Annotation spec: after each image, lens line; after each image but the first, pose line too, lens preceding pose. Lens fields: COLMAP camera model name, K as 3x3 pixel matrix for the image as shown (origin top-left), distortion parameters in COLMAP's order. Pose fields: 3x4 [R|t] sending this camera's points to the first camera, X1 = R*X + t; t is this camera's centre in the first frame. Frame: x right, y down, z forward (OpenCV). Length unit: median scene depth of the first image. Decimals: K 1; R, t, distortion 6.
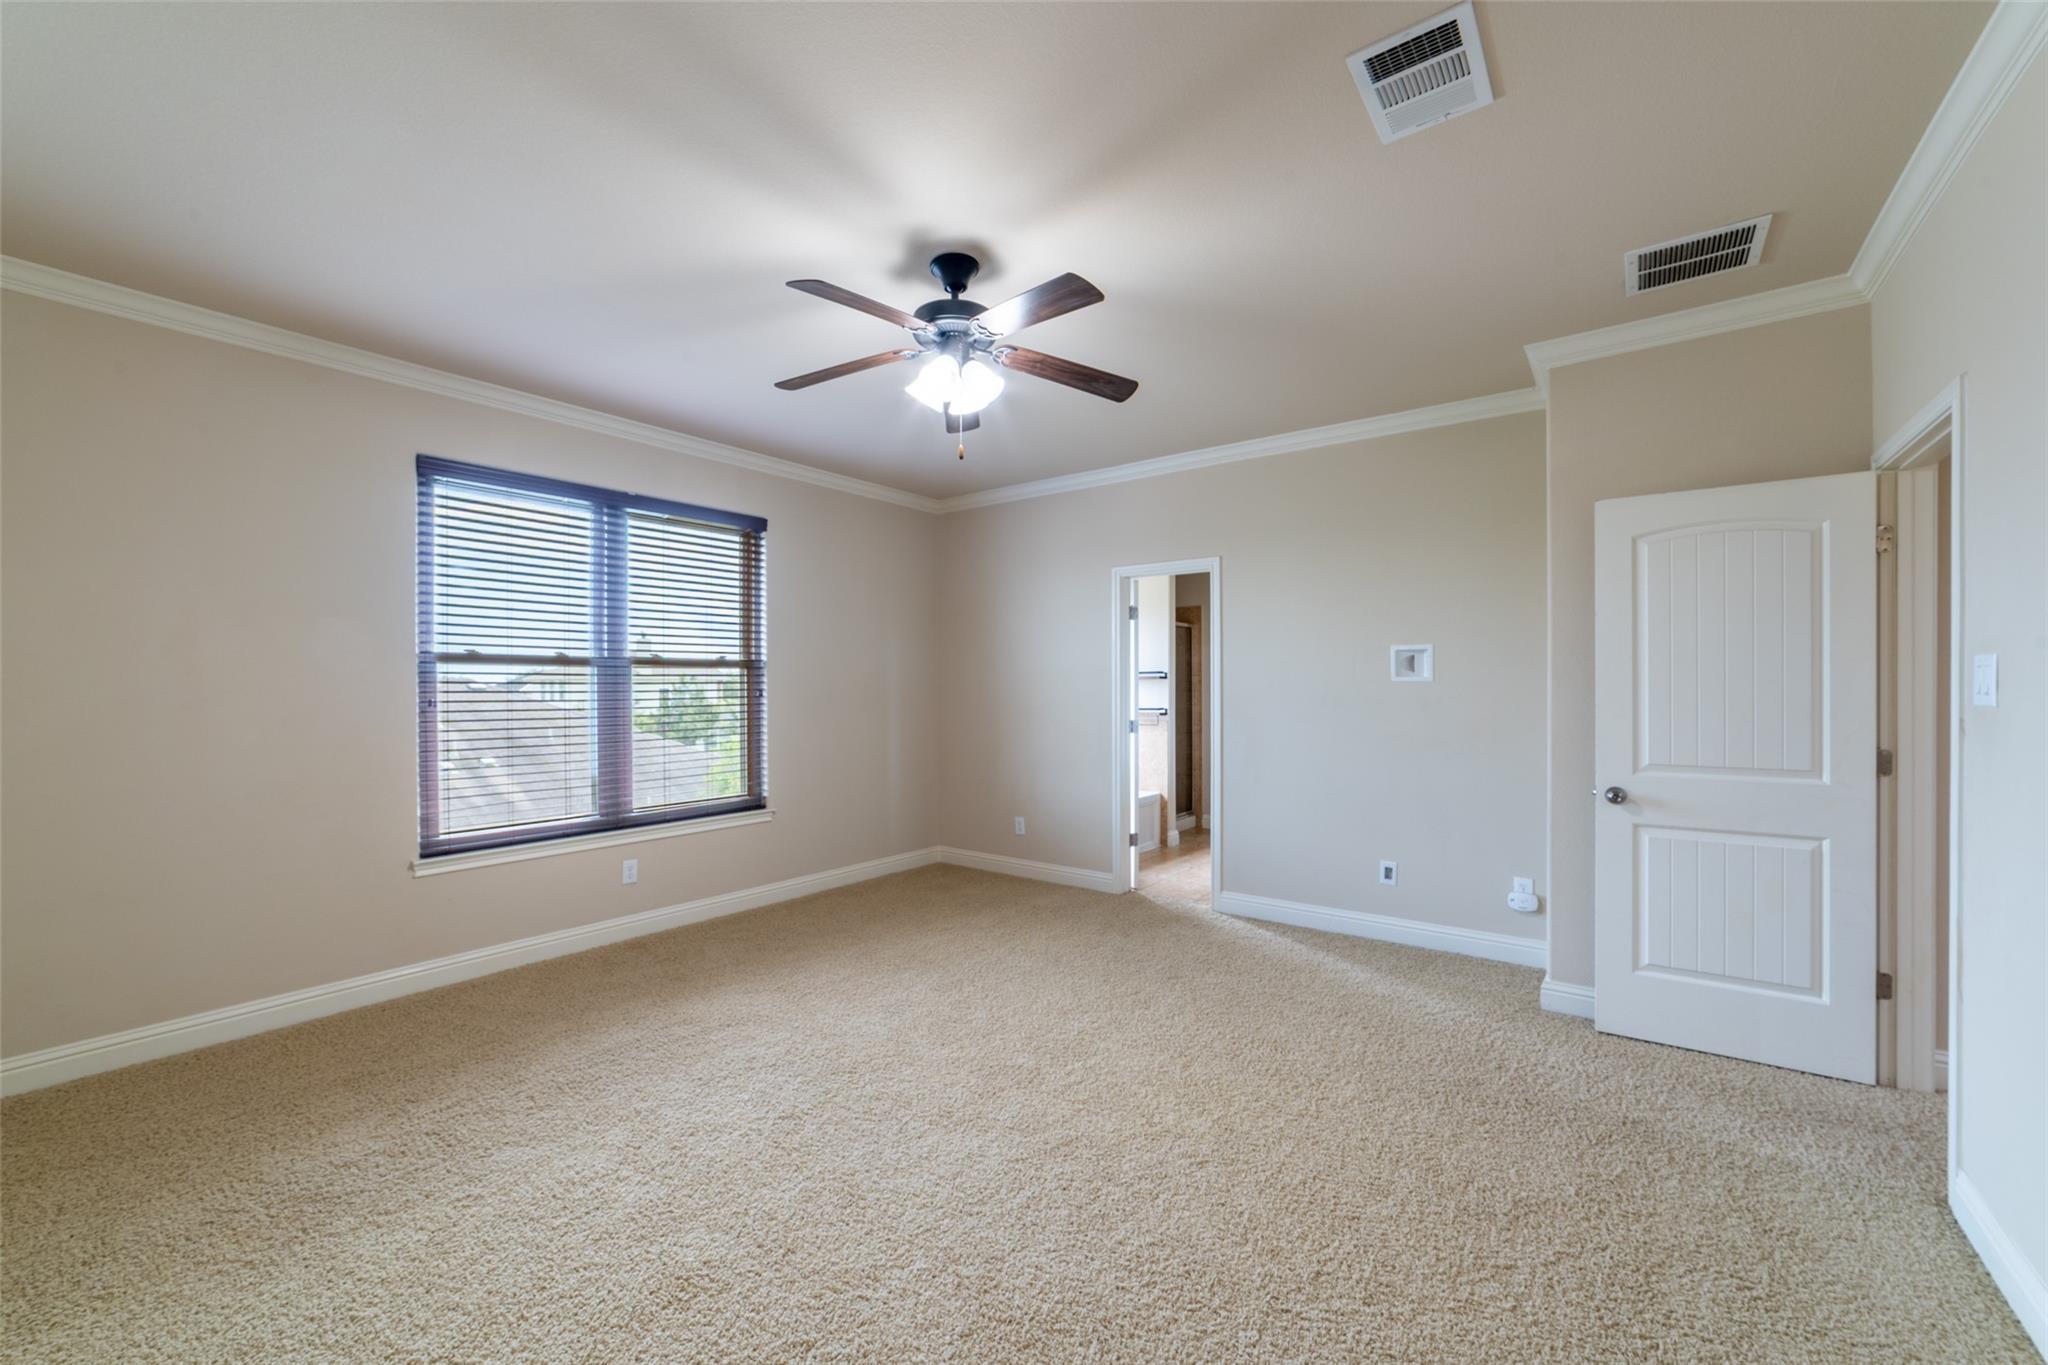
lens RADIAL K [[794.3, 0, 1026.9], [0, 794.3, 689.8], [0, 0, 1]] dist [-0.001224, 0.000057]
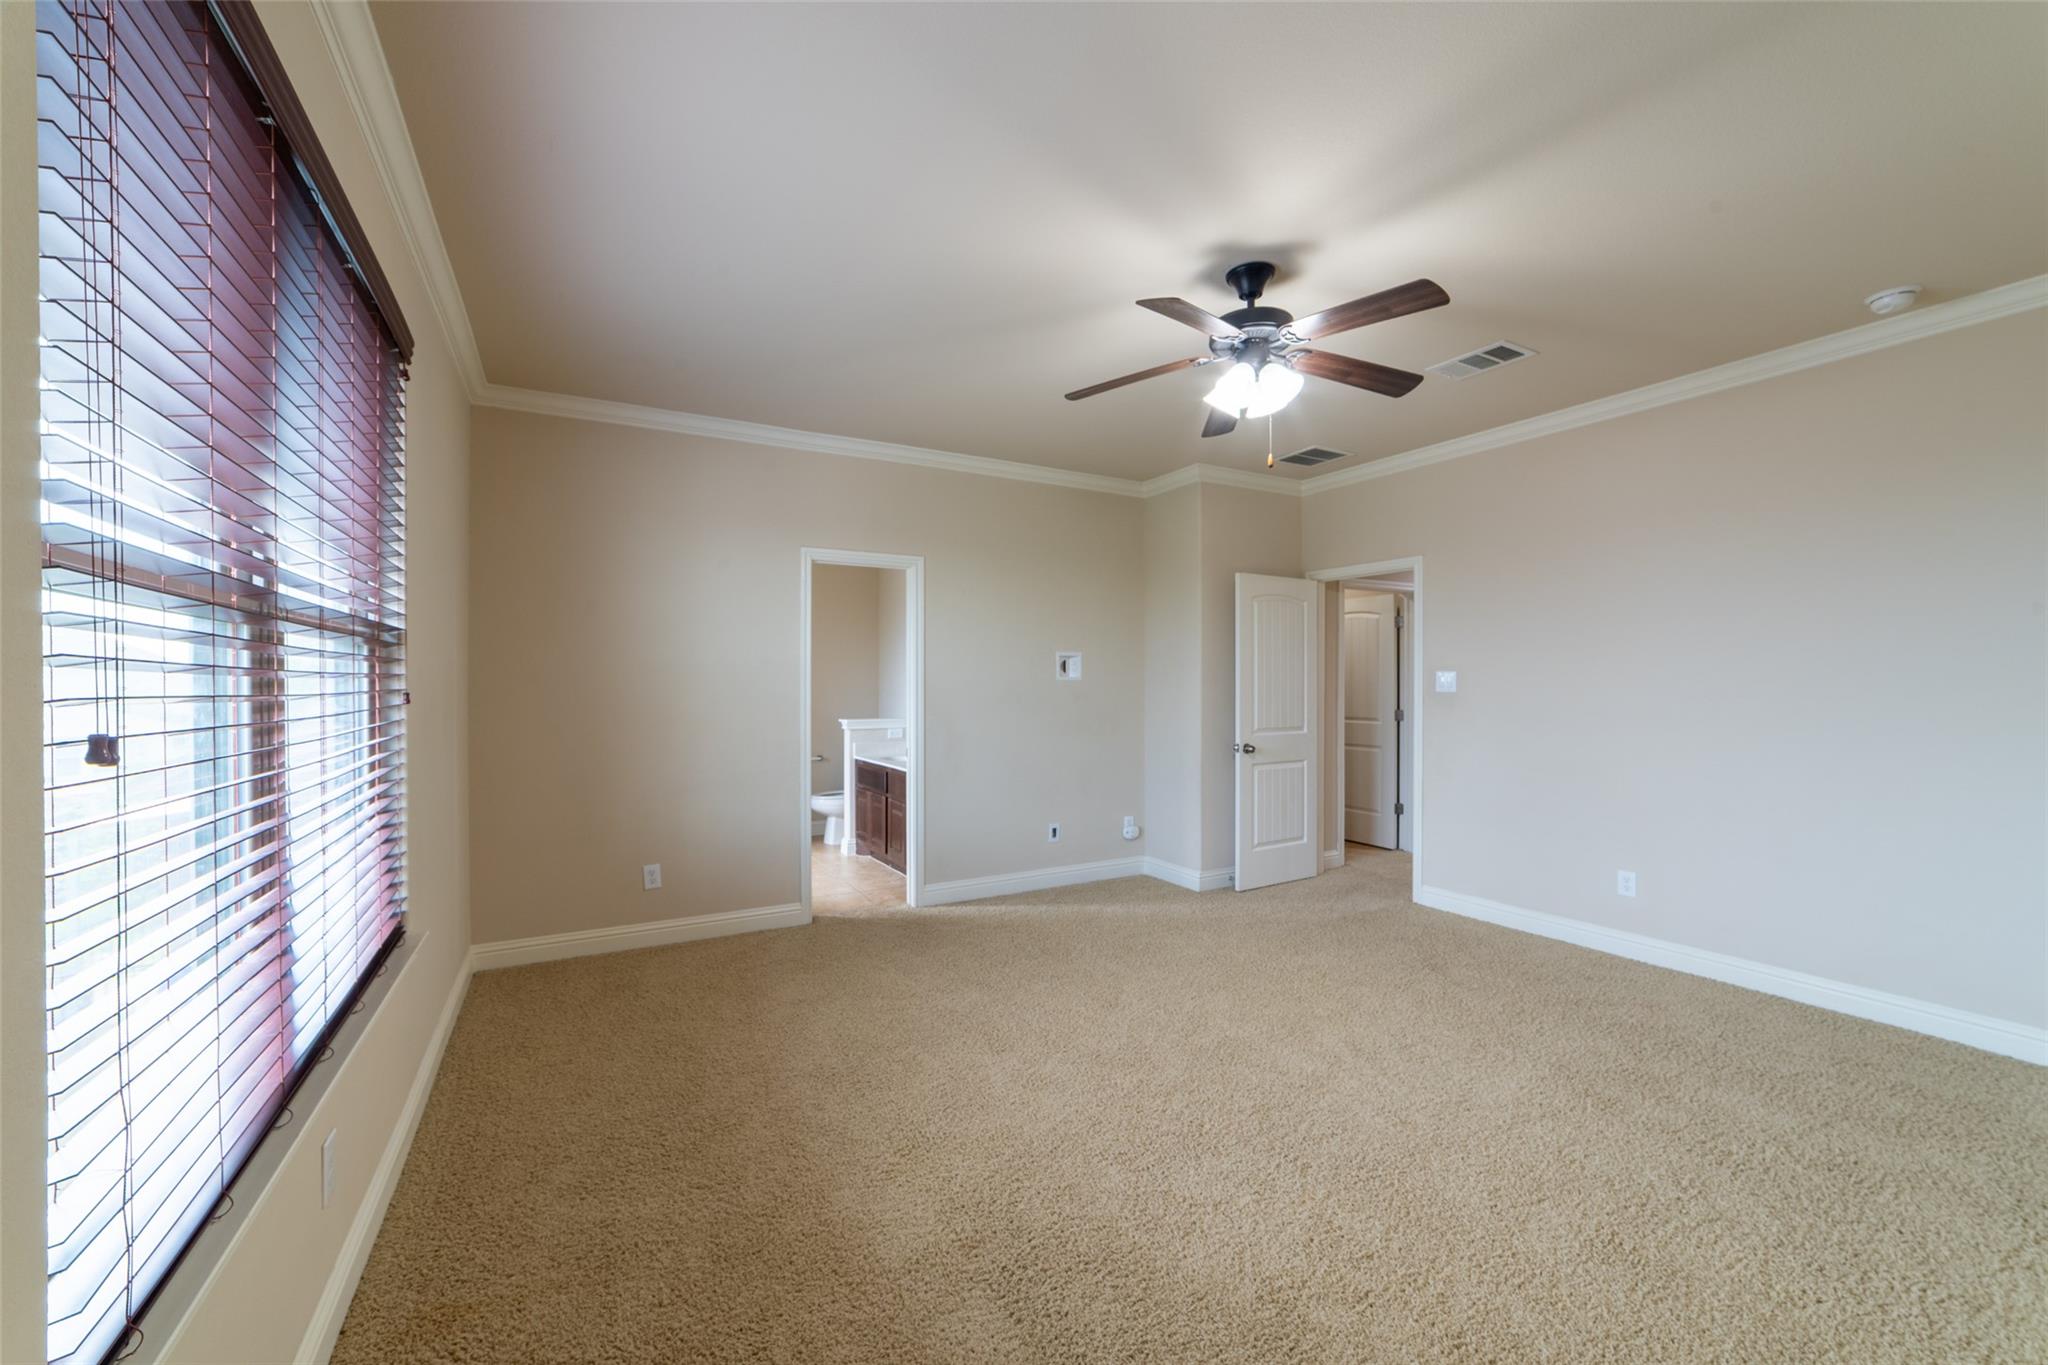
lens RADIAL K [[794.3, 0, 1026.9], [0, 794.3, 689.8], [0, 0, 1]] dist [-0.001224, 0.000057]
pose [[0.408584, -0.004863, 0.912708, -0.713977], [0.003532, 0.999987, 0.003747, -0.000896], [-0.912714, 0.001692, 0.408596, 0.526342]]
